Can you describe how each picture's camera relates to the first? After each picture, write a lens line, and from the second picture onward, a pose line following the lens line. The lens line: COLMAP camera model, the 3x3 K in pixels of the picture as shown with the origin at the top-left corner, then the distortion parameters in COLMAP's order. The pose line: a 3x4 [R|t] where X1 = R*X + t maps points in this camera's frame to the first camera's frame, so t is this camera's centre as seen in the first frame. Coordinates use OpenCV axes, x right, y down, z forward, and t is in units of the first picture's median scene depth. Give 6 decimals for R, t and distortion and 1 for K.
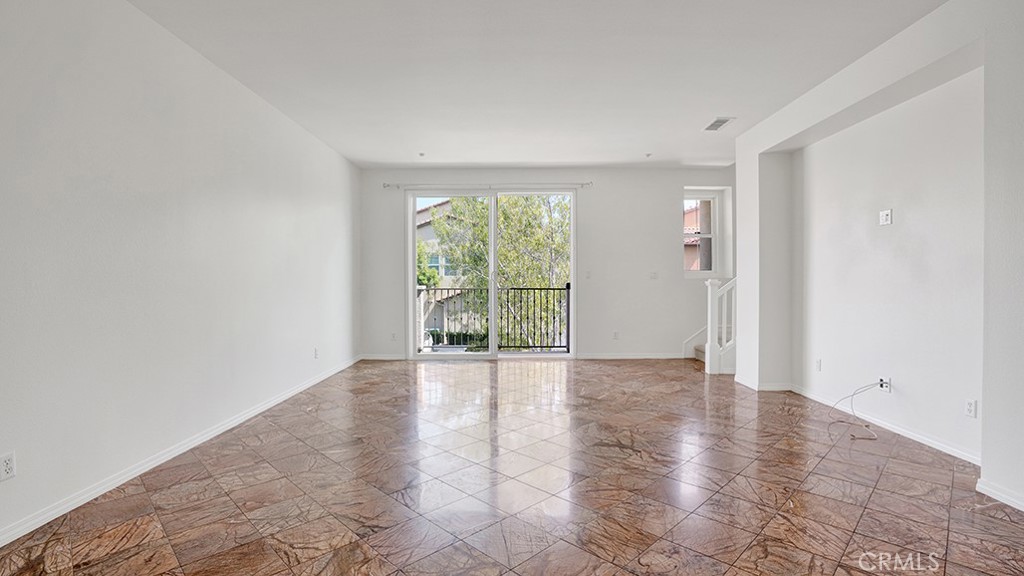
lens RADIAL K [[482.8, 0, 510.2], [0, 482.8, 285.6], [0, 0, 1]] dist [-0.080923, 0.034840]
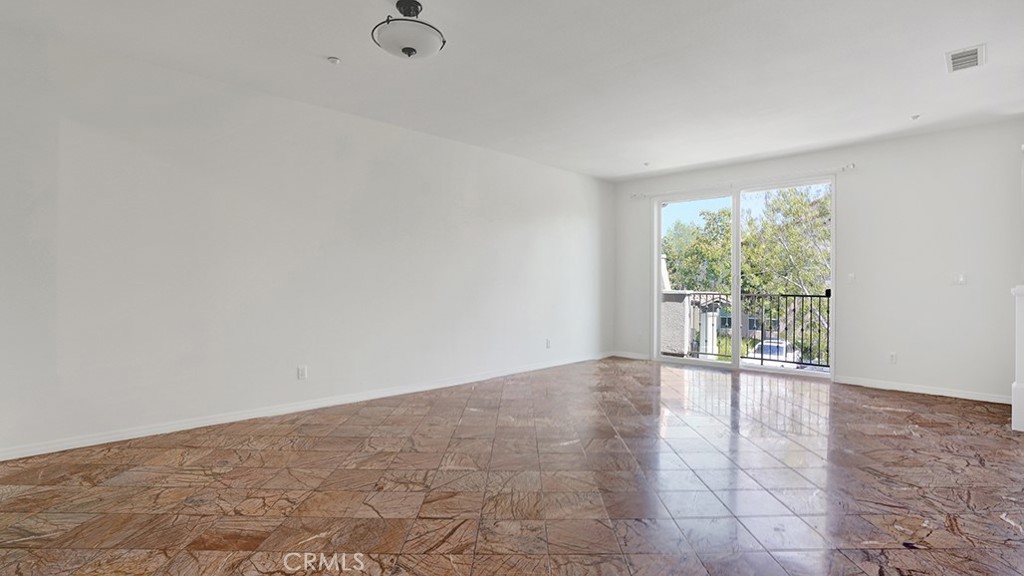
lens RADIAL K [[482.8, 0, 510.2], [0, 482.8, 285.6], [0, 0, 1]] dist [-0.080923, 0.034840]
pose [[0.704214, 0.009659, -0.709922, 0.306055], [-0.016445, 0.999861, -0.002709, -0.000231], [0.709798, 0.013582, 0.704275, 0.048135]]
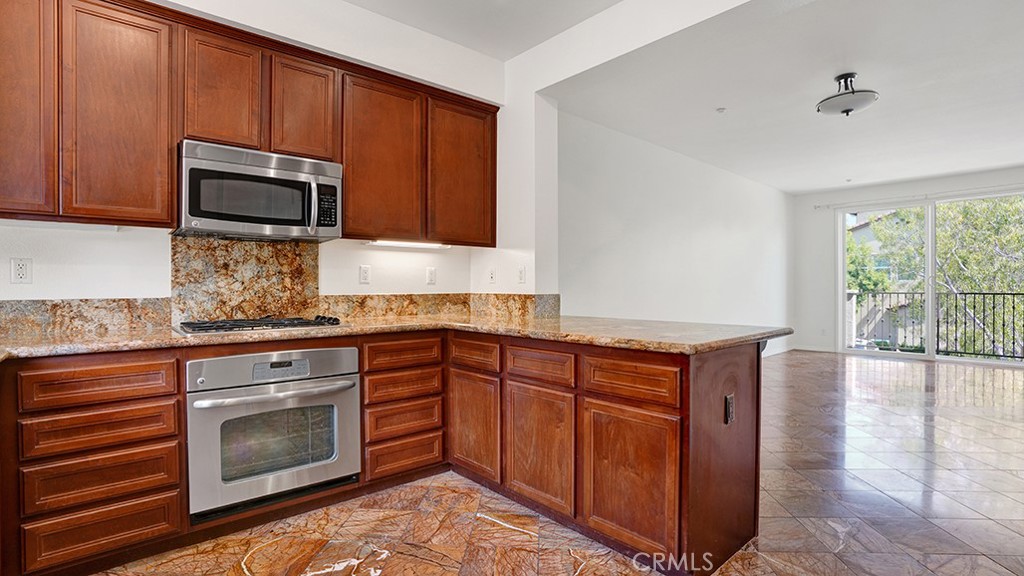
lens RADIAL K [[482.8, 0, 510.2], [0, 482.8, 285.6], [0, 0, 1]] dist [-0.080923, 0.034840]
pose [[0.663386, -0.000126, -0.748278, 0.107486], [-0.007680, 0.999946, -0.006977, 0.004125], [0.748238, 0.010376, 0.663349, -0.344141]]
